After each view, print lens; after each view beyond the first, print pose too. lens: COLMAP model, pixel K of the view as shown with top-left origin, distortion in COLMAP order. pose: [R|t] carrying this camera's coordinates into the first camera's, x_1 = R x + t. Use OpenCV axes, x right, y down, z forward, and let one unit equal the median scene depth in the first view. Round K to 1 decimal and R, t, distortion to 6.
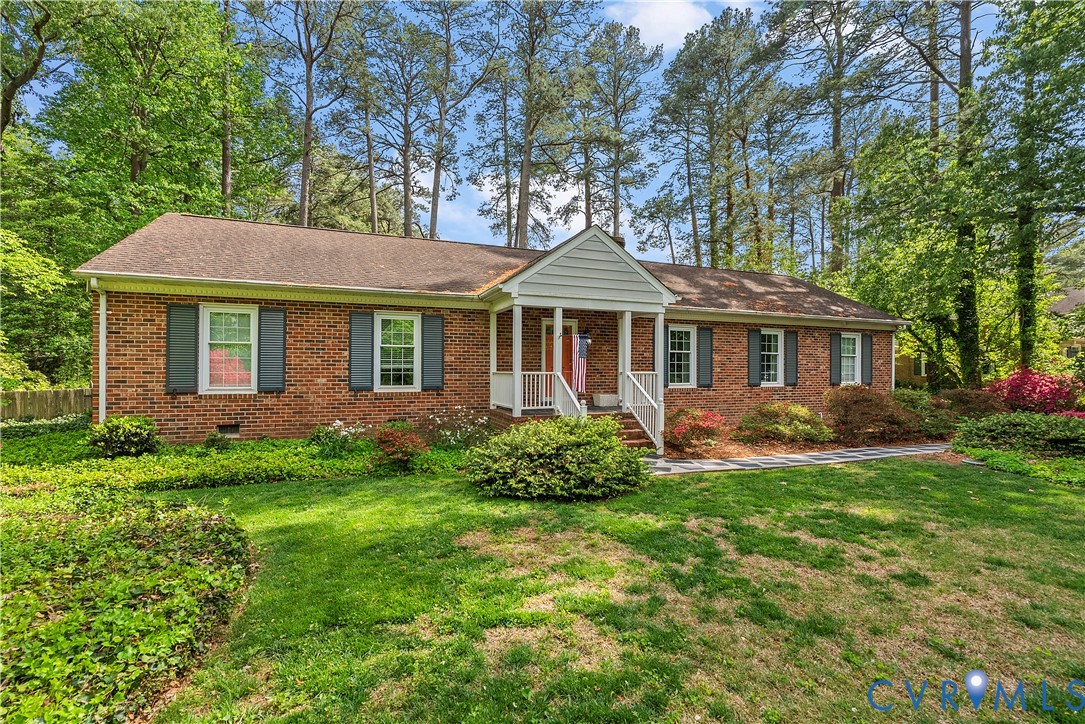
lens RADIAL K [[495.1, 0, 542.5], [0, 495.1, 362.0], [0, 0, 1]] dist [-0.001508, 0.000662]
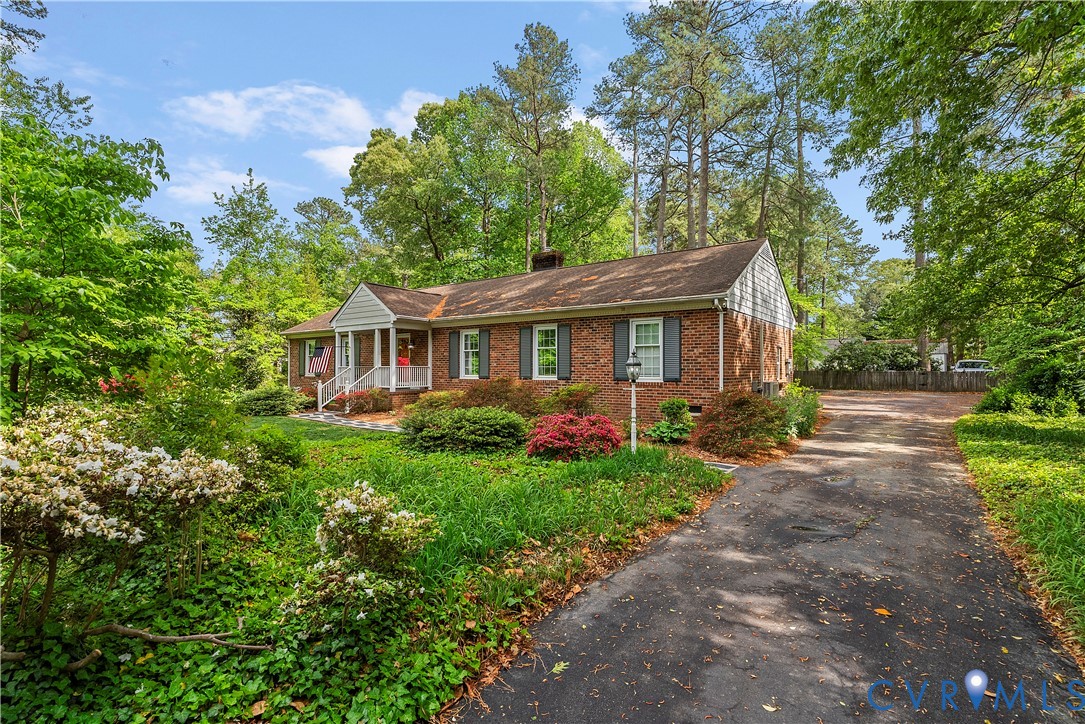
lens RADIAL K [[480.5, 0, 542.5], [0, 480.5, 362.0], [0, 0, 1]] dist [-0.001846, 0.000308]
pose [[0.526153, -0.014959, -0.850258, 1.757459], [0.015242, 0.999851, -0.008159, 0.026923], [0.850253, -0.008666, 0.526303, 0.619087]]
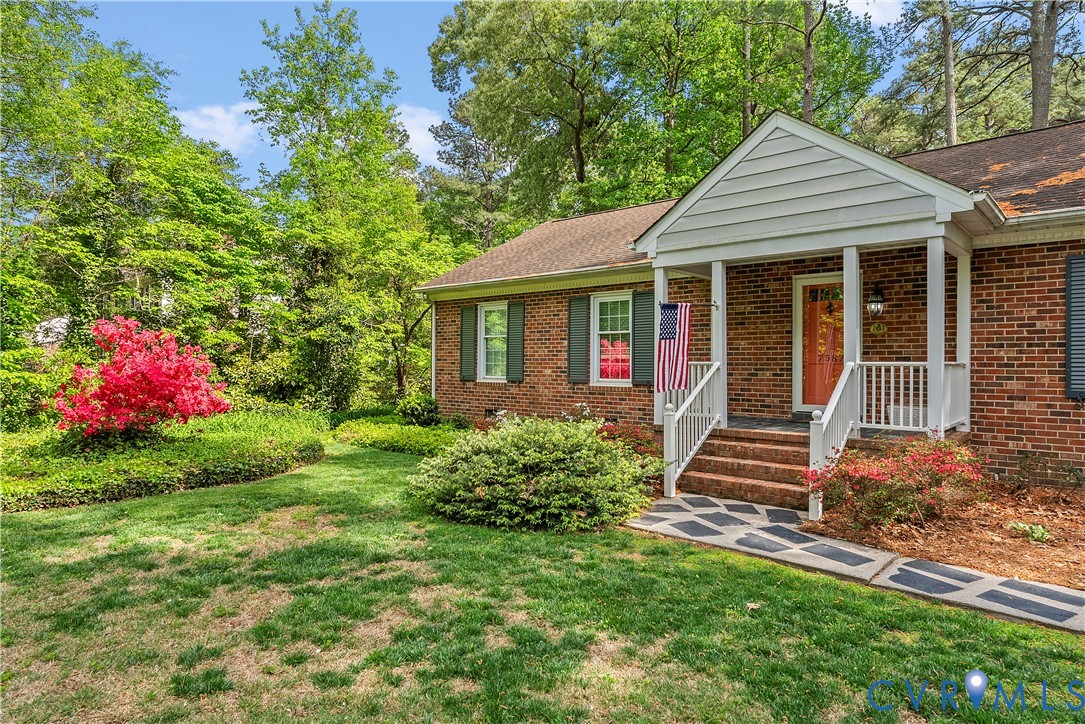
lens RADIAL K [[645.6, 0, 542.5], [0, 645.6, 362.0], [0, 0, 1]] dist [-0.002588, 0.002054]
pose [[0.439707, -0.004332, -0.898131, 0.631799], [0.009103, 0.999959, -0.000367, 0.017353], [0.898095, -0.008014, 0.439728, 0.394073]]
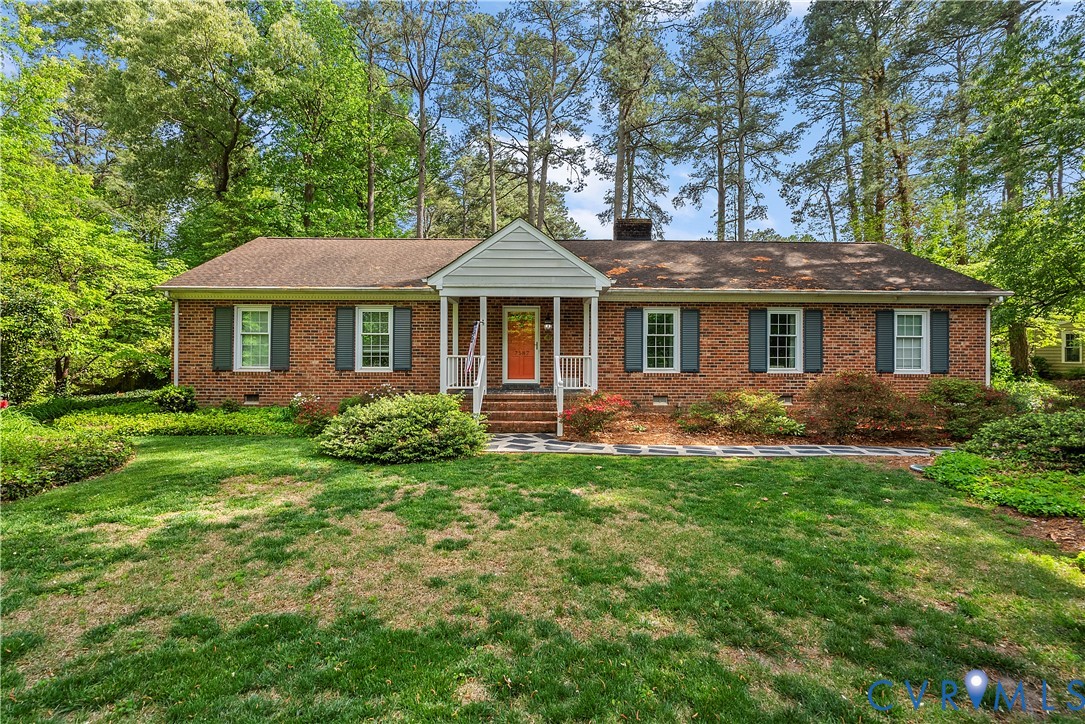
lens RADIAL K [[495.2, 0, 541.2], [0, 495.2, 349.0], [0, 0, 1]] dist [-0.002249, 0.000014]
pose [[0.932062, -0.004389, -0.362273, 0.504509], [0.004699, 0.999989, -0.000025, 0.005814], [0.362269, -0.001679, 0.932072, 0.026015]]
